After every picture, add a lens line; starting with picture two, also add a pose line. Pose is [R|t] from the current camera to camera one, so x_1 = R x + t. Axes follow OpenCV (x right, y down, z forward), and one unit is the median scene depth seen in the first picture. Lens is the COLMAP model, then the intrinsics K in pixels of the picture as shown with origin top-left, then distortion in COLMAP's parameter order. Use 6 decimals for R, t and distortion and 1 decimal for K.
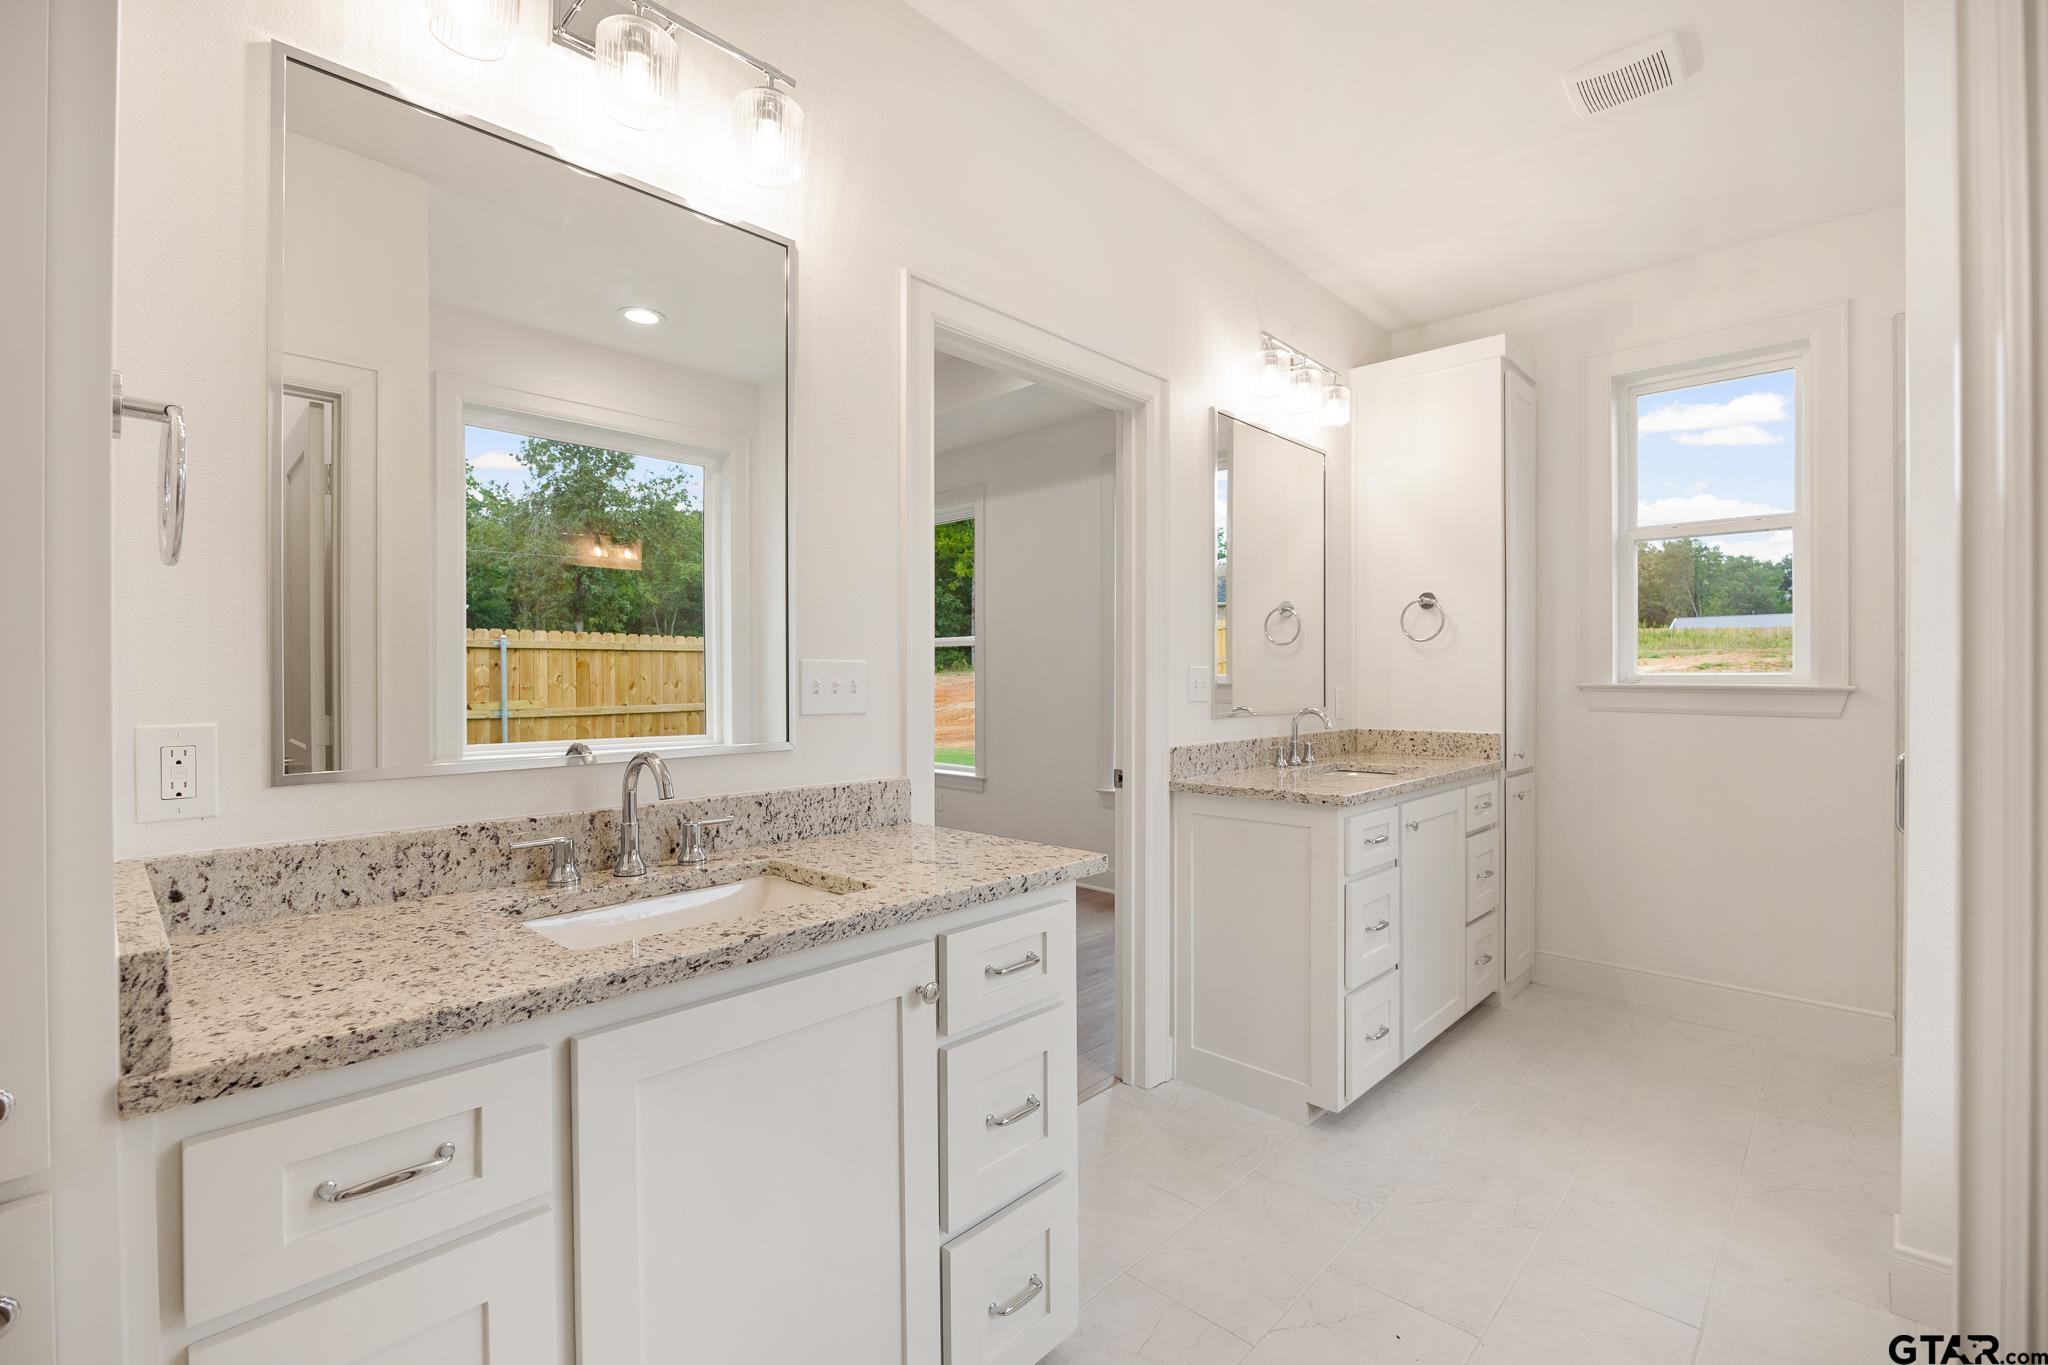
lens RADIAL K [[904.8, 0, 1015.2], [0, 904.8, 684.6], [0, 0, 1]] dist [-0.008472, 0.000261]
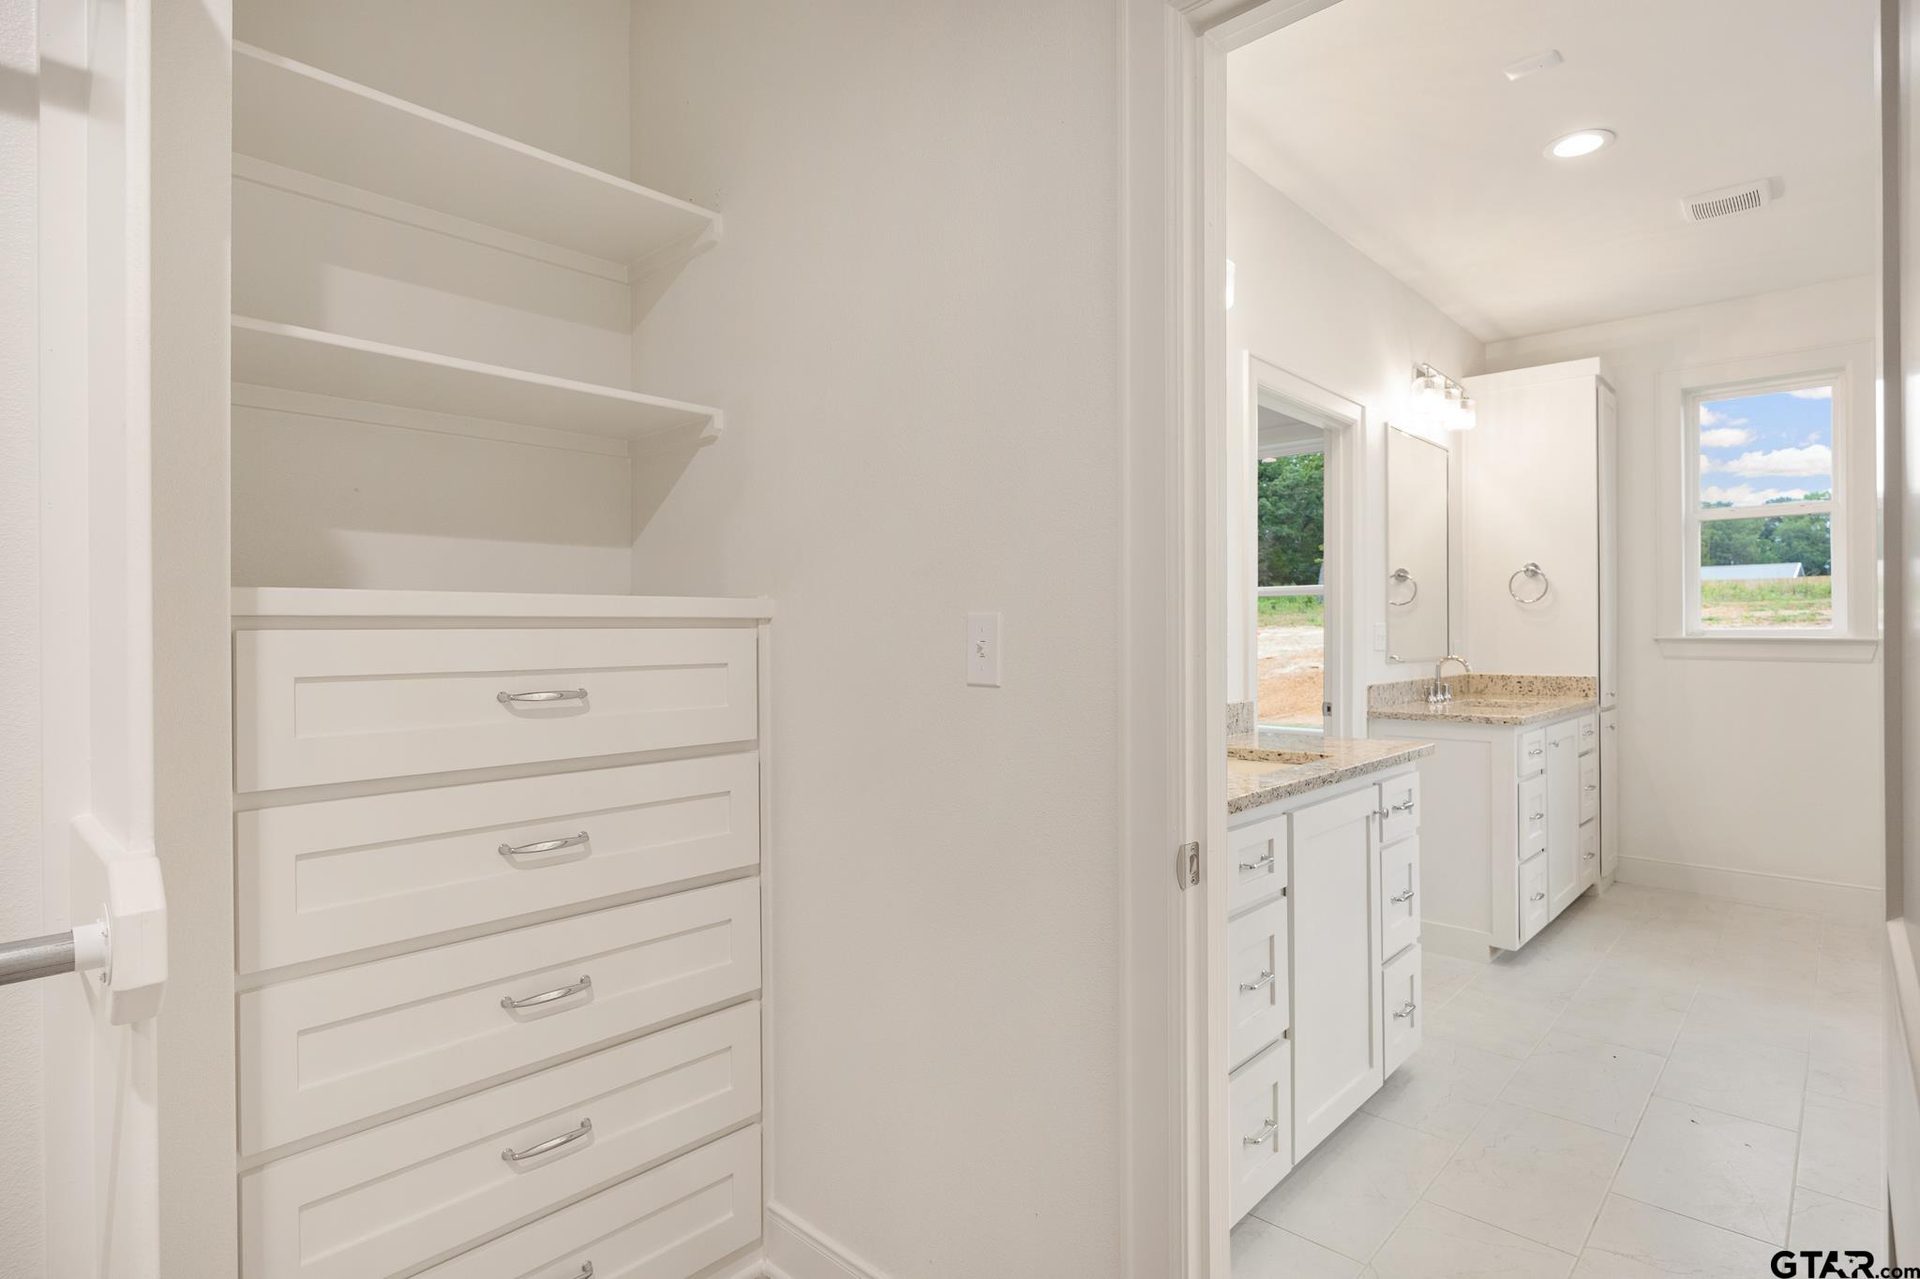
lens RADIAL K [[978.0, 0, 961.4], [0, 978.0, 634.3], [0, 0, 1]] dist [0.002950, 0.001212]
pose [[0.999789, -0.001778, 0.020466, -0.375076], [0.001925, 0.999972, -0.007176, 0.003930], [-0.020452, 0.007214, 0.999765, -0.342896]]
